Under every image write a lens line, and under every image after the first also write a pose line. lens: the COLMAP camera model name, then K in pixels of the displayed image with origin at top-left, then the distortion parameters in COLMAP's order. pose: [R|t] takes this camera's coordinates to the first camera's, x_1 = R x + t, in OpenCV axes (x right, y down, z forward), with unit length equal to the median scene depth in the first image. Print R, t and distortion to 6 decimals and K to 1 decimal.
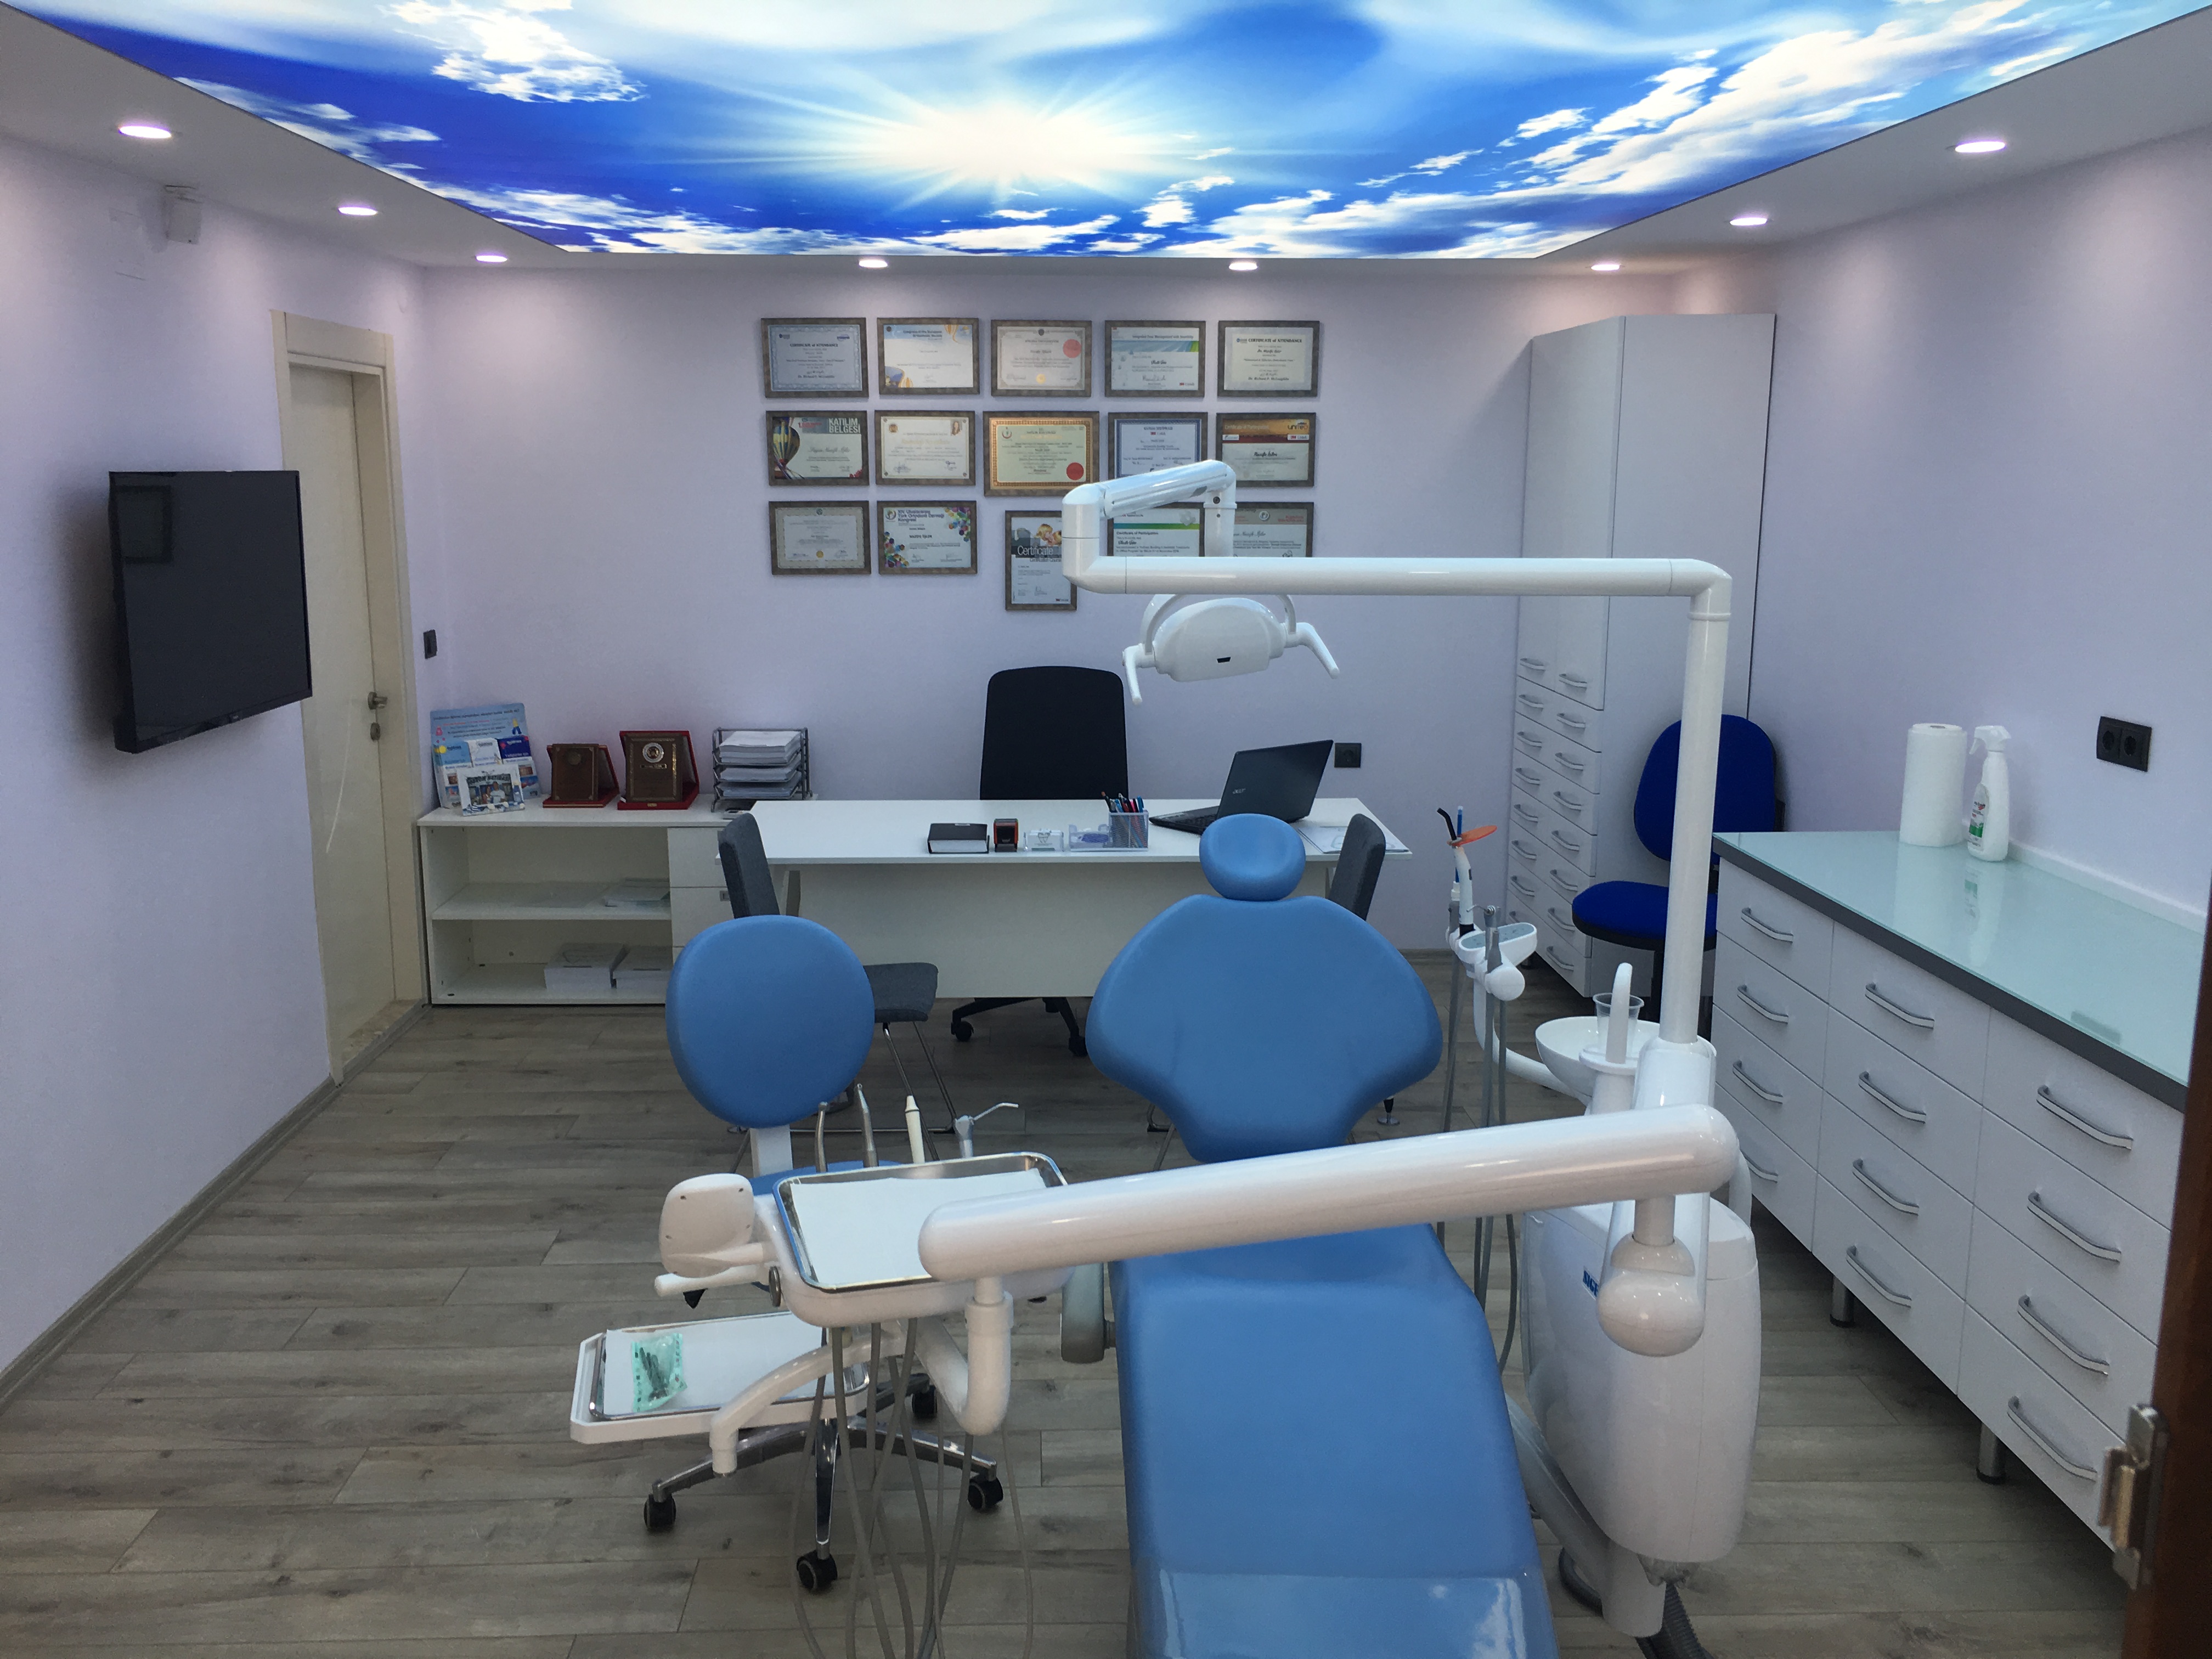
lens RADIAL K [[1876.4, 0, 1104.3], [0, 1876.4, 824.8], [0, 0, 1]] dist [0.033540, 0.189872]
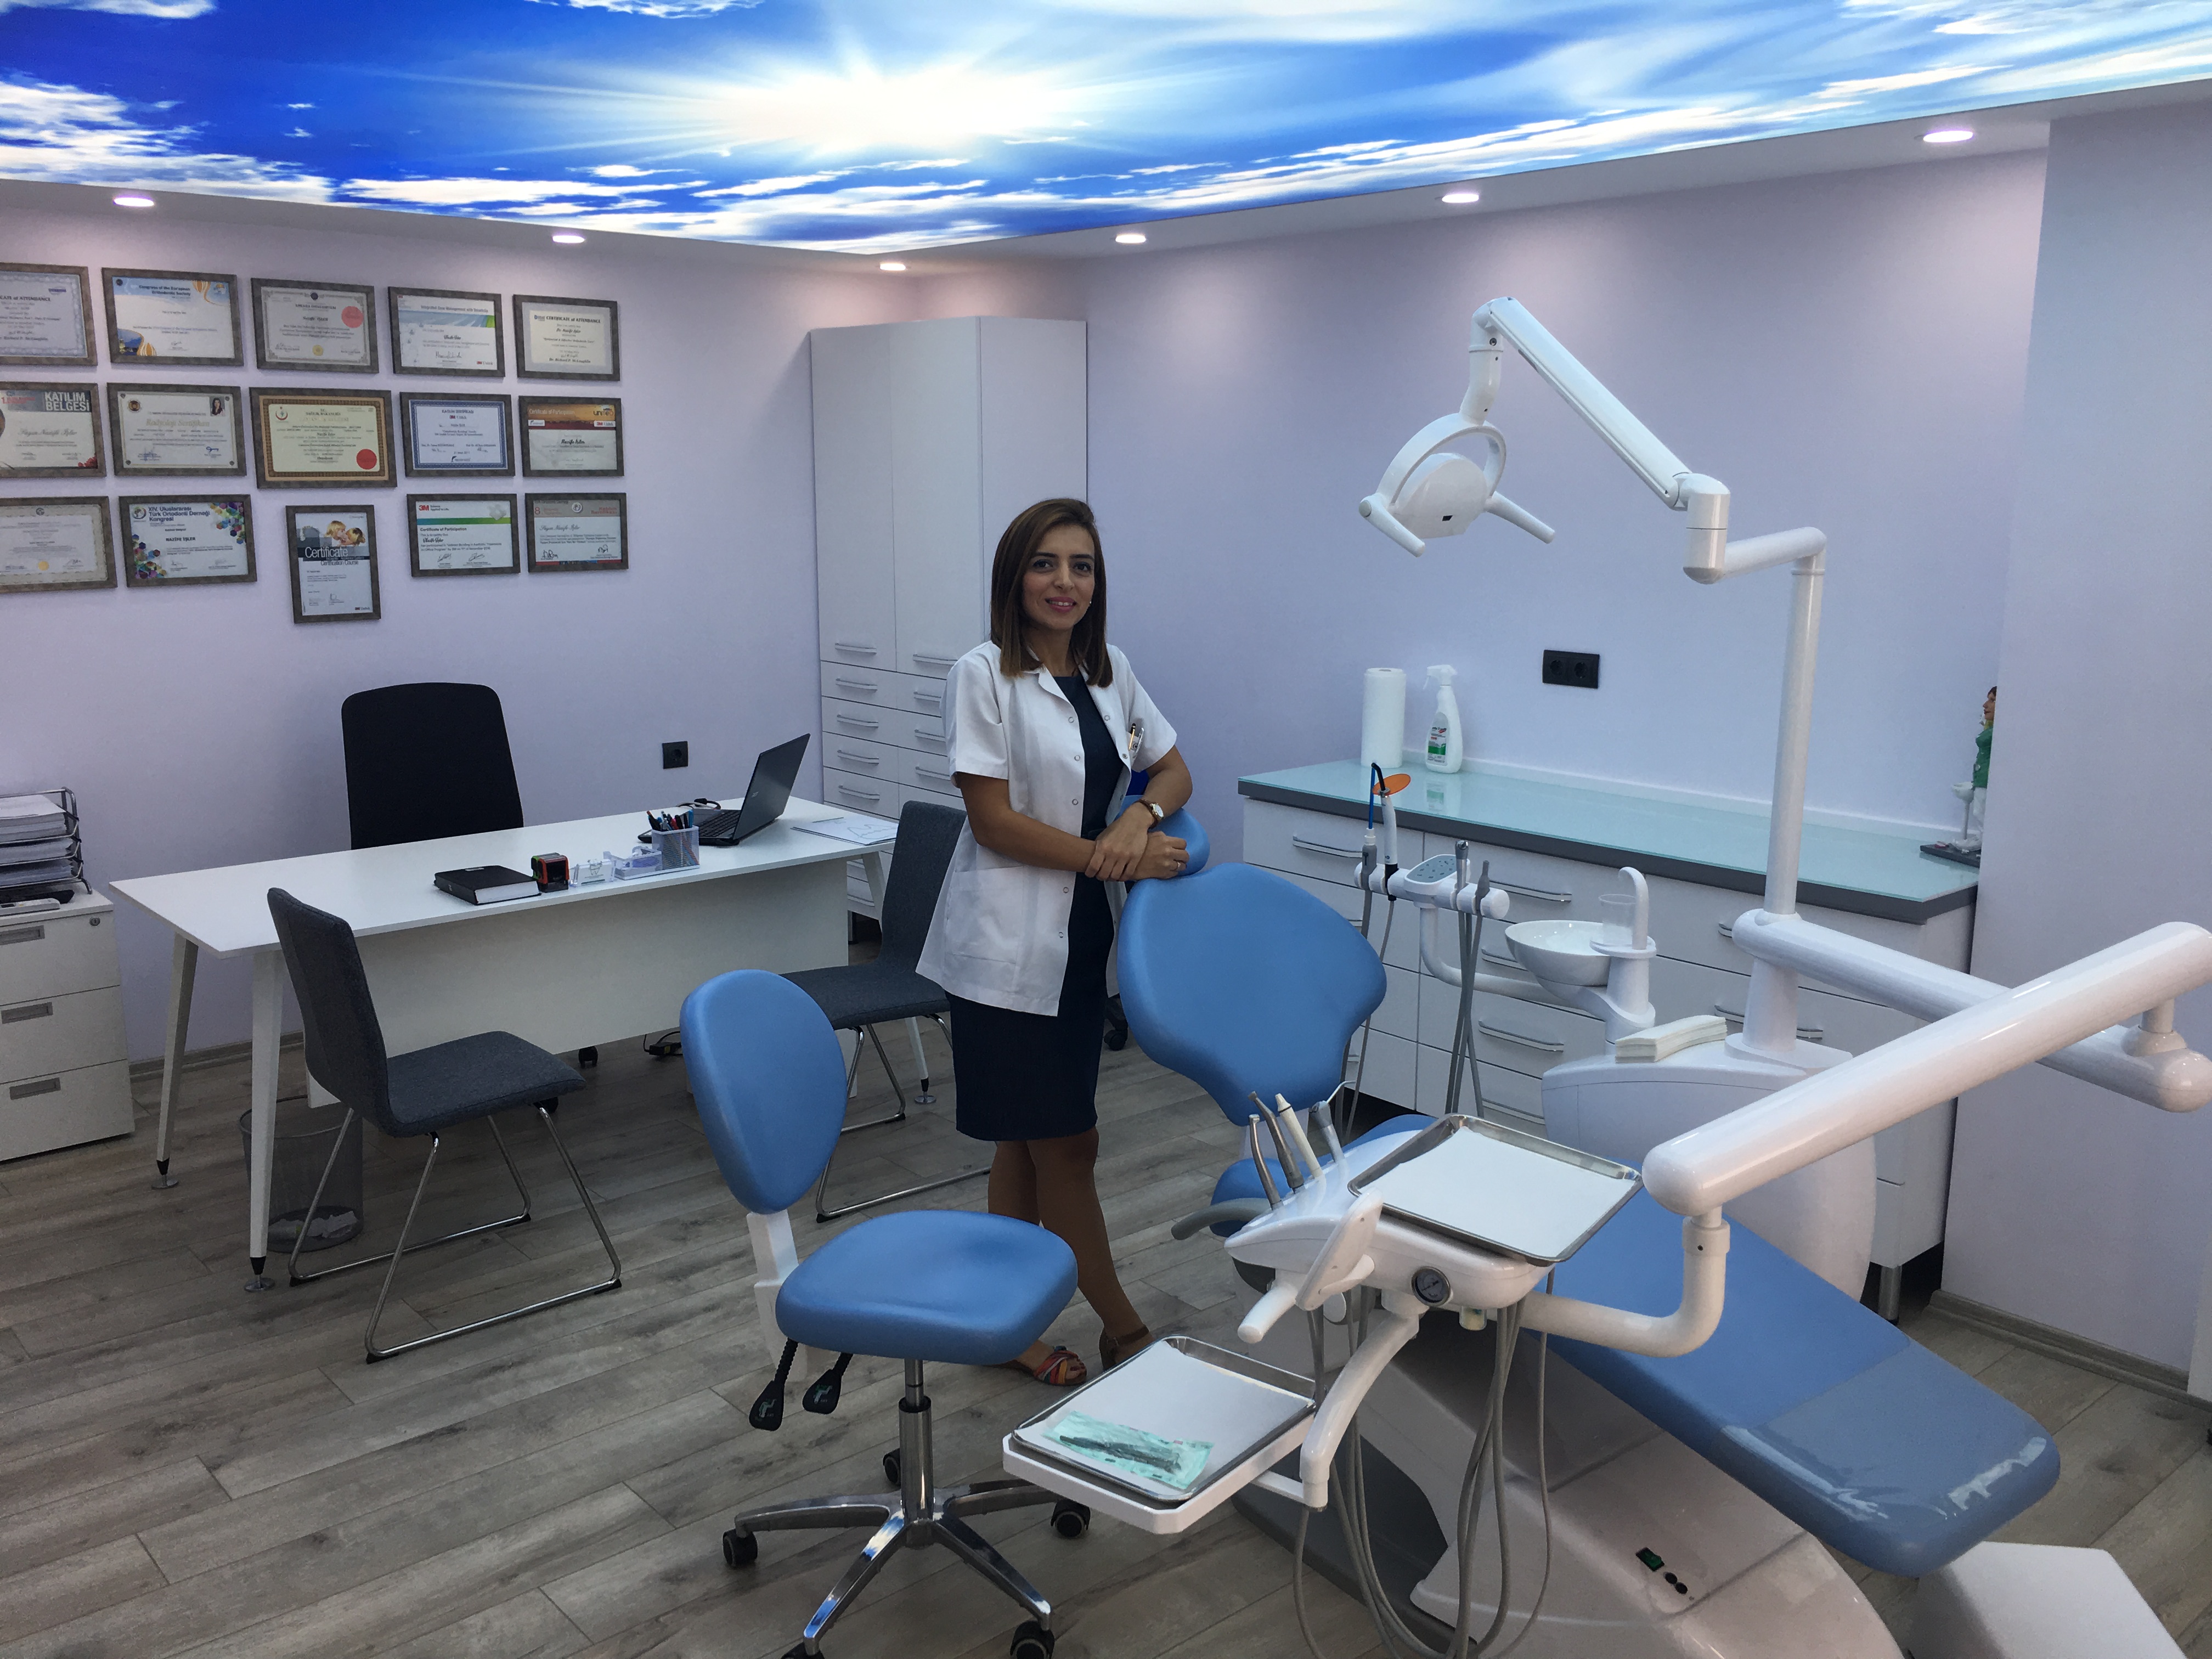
lens RADIAL K [[1866.4, 0, 1100.4], [0, 1866.4, 817.3], [0, 0, 1]] dist [0.082015, -0.109522]
pose [[0.776538, -0.120943, 0.618354, -0.311874], [0.120762, 0.991779, 0.042327, -0.020774], [-0.618390, 0.041805, 0.784759, 0.116406]]
